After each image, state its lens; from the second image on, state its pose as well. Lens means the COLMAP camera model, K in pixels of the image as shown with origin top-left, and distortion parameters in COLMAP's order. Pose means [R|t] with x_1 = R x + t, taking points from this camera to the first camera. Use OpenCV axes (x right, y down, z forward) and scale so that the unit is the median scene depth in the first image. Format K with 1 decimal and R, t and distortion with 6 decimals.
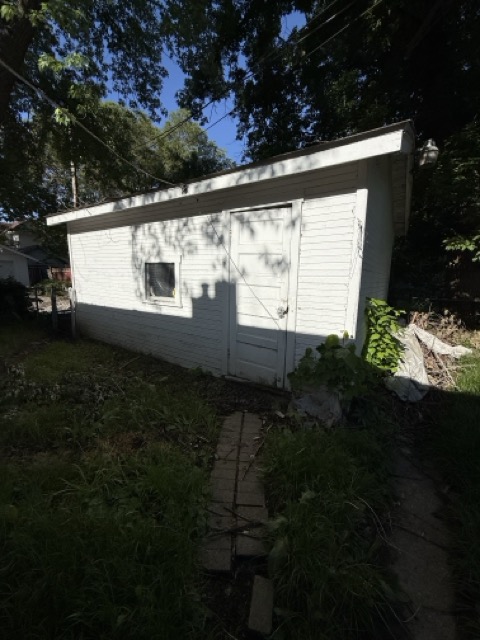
lens RADIAL K [[255.1, 0, 240.0], [0, 255.1, 320.0], [0, 0, 1]] dist [-0.000766, -0.000038]
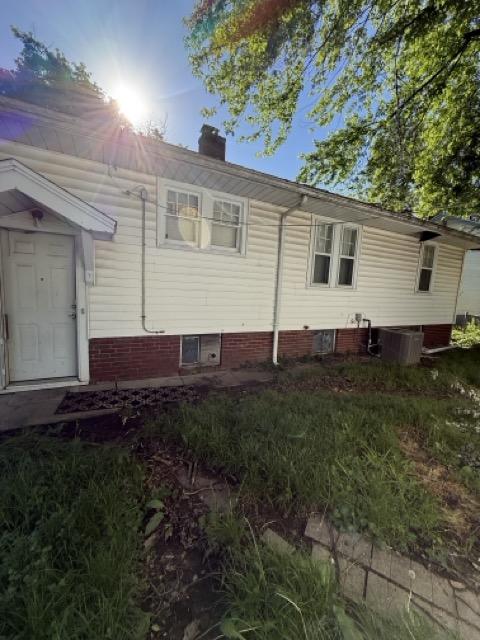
lens RADIAL K [[255.1, 0, 240.0], [0, 255.1, 320.0], [0, 0, 1]] dist [-0.000766, -0.000038]
pose [[-0.492480, 0.063371, -0.868013, 1.133319], [-0.198111, 0.963001, 0.182706, -0.222873], [0.847476, 0.261942, -0.461705, 1.004647]]
